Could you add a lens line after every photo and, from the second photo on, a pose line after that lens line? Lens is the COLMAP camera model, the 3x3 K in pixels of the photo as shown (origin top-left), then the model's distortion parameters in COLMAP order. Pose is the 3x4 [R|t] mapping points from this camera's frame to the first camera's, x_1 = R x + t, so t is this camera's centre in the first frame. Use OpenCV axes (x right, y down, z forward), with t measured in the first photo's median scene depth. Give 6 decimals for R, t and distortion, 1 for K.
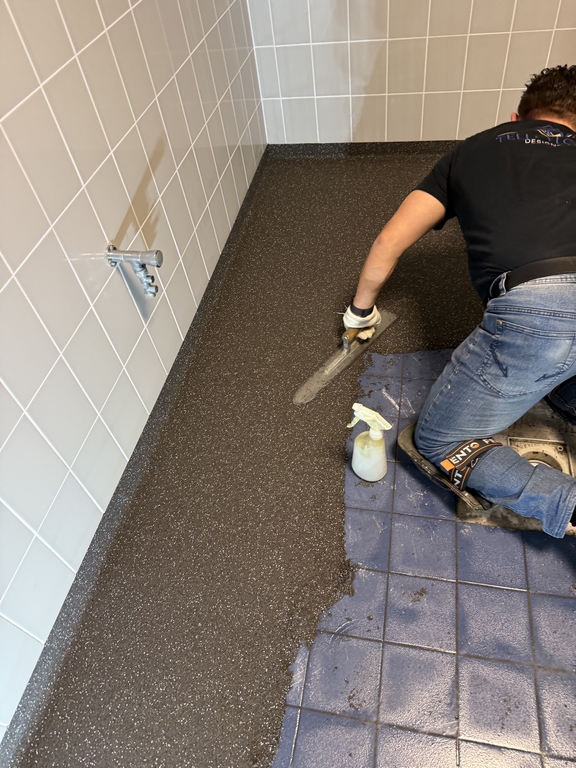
lens RADIAL K [[544.1, 0, 292.3], [0, 544.1, 387.9], [0, 0, 1]] dist [0.052497, -0.067201]
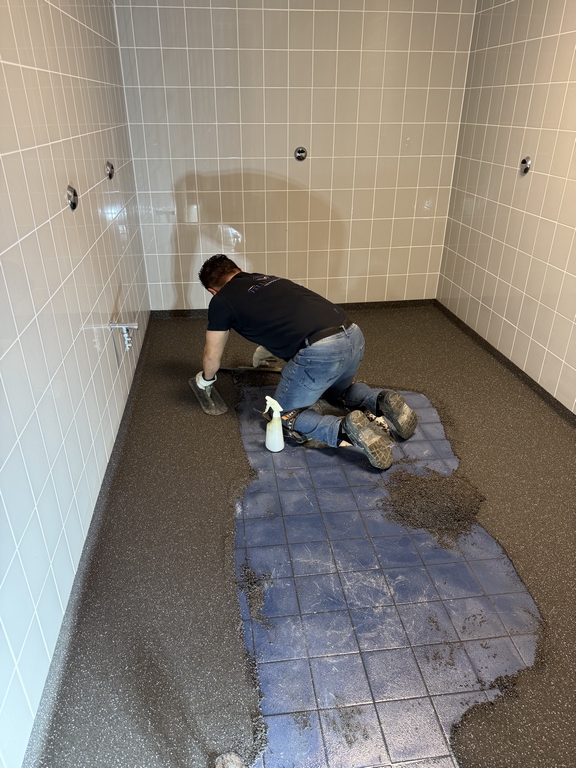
lens RADIAL K [[544.1, 0, 286.9], [0, 544.1, 382.4], [0, 0, 1]] dist [0.052497, -0.067201]
pose [[0.945353, -0.035224, 0.324139, -0.337009], [0.158636, 0.918235, -0.362877, 0.656529], [-0.284854, 0.394467, 0.873644, -0.684140]]
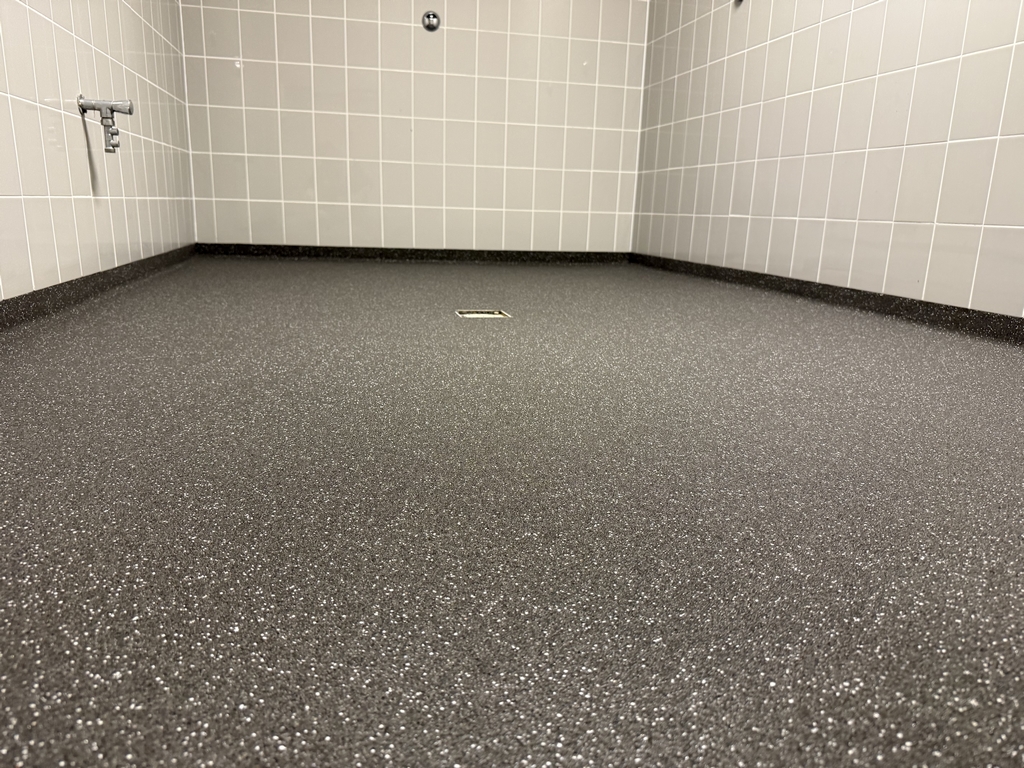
lens RADIAL K [[725.5, 0, 517.6], [0, 725.5, 393.9], [0, 0, 1]] dist [0.052497, -0.067201]
pose [[0.906446, 0.038934, 0.420523, -0.116942], [0.212941, 0.817765, -0.534712, 1.094224], [-0.364707, 0.574234, 0.732969, -0.059396]]
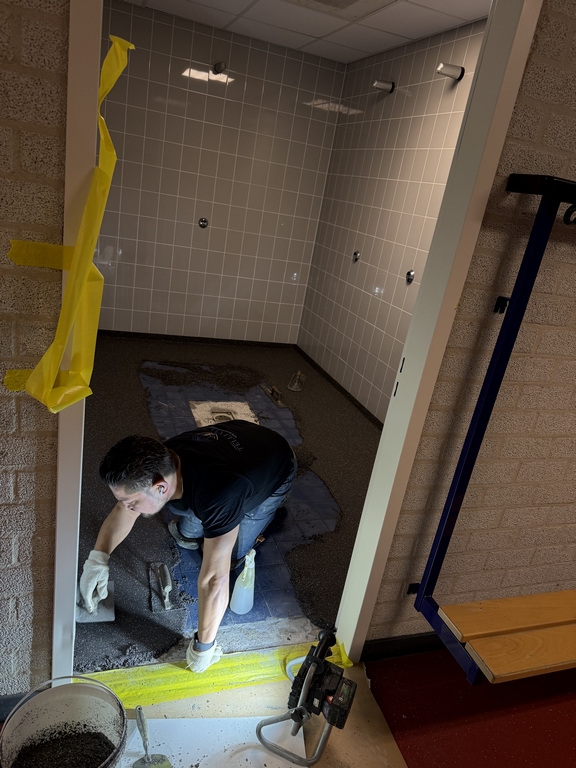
lens RADIAL K [[544.1, 0, 300.4], [0, 544.1, 395.1], [0, 0, 1]] dist [0.052497, -0.067201]
pose [[0.822241, 0.067463, 0.565126, -0.747535], [0.199633, 0.895675, -0.397383, 1.168243], [-0.532978, 0.439563, 0.722993, -1.176638]]
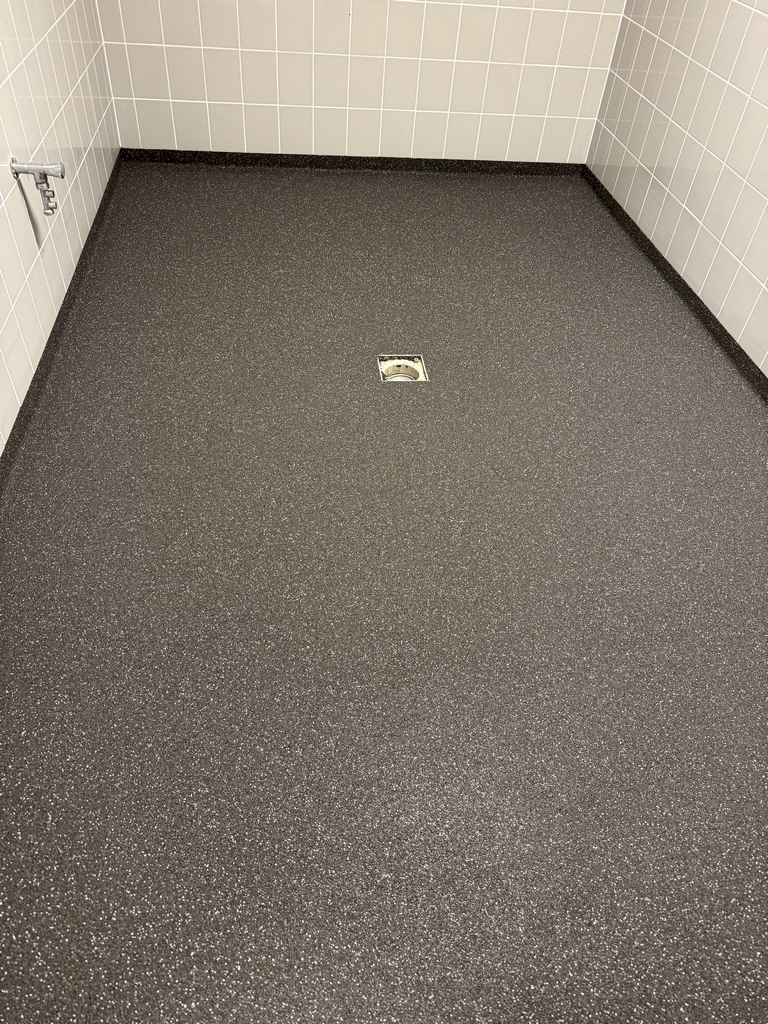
lens RADIAL K [[725.5, 0, 388.8], [0, 725.5, 517.5], [0, 0, 1]] dist [0.052497, -0.067201]
pose [[0.937233, -0.080697, 0.339237, -0.162330], [0.107197, 0.992420, -0.060087, 0.561560], [-0.331817, 0.092681, 0.938780, -0.505244]]
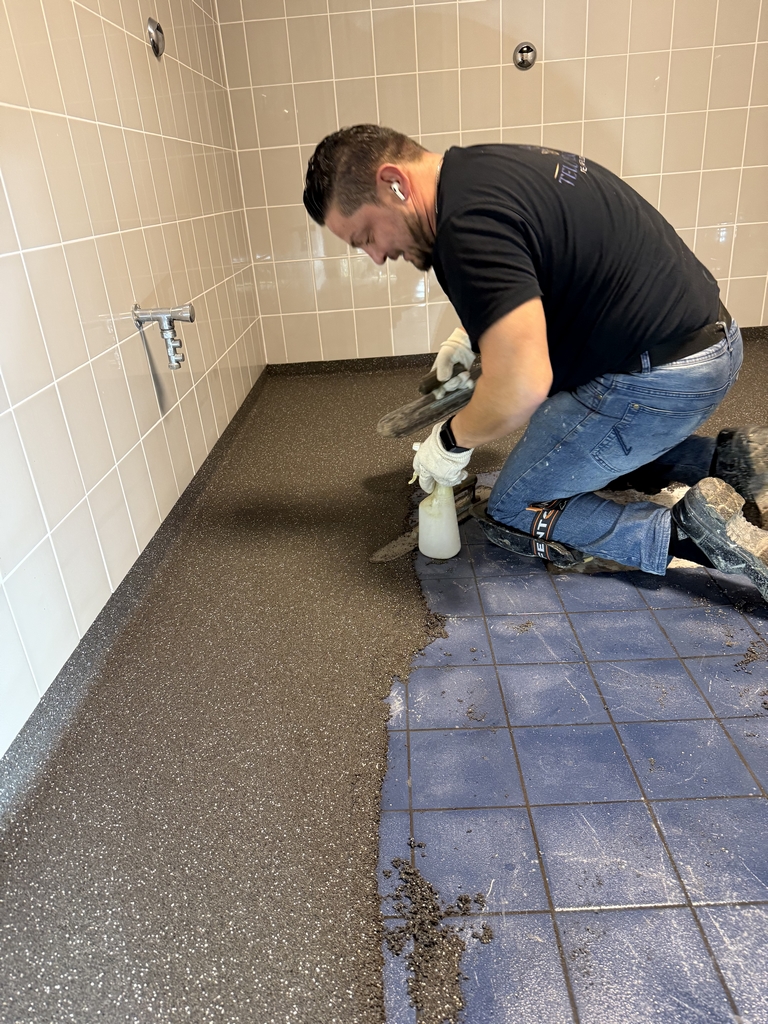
lens RADIAL K [[725.5, 0, 377.9], [0, 725.5, 517.3], [0, 0, 1]] dist [0.052497, -0.067201]
pose [[0.984566, -0.035324, 0.171412, -0.140963], [0.105329, 0.901781, -0.419161, 0.559693], [-0.139770, 0.430746, 0.891584, -0.004284]]
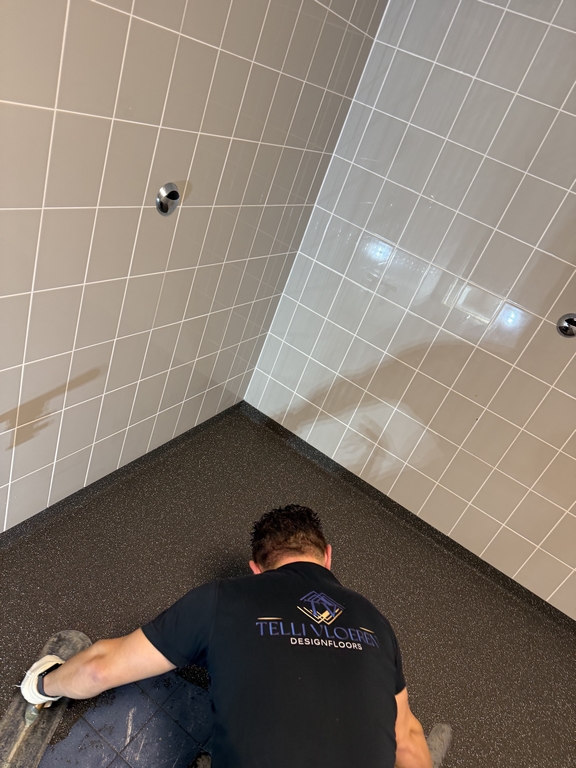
lens RADIAL K [[544.1, 0, 290.7], [0, 544.1, 384.7], [0, 0, 1]] dist [0.052497, -0.067201]
pose [[0.836854, 0.540372, -0.087598, 0.198147], [-0.535667, 0.775335, -0.334539, -0.277290], [-0.112858, 0.326884, 0.938302, -0.055657]]
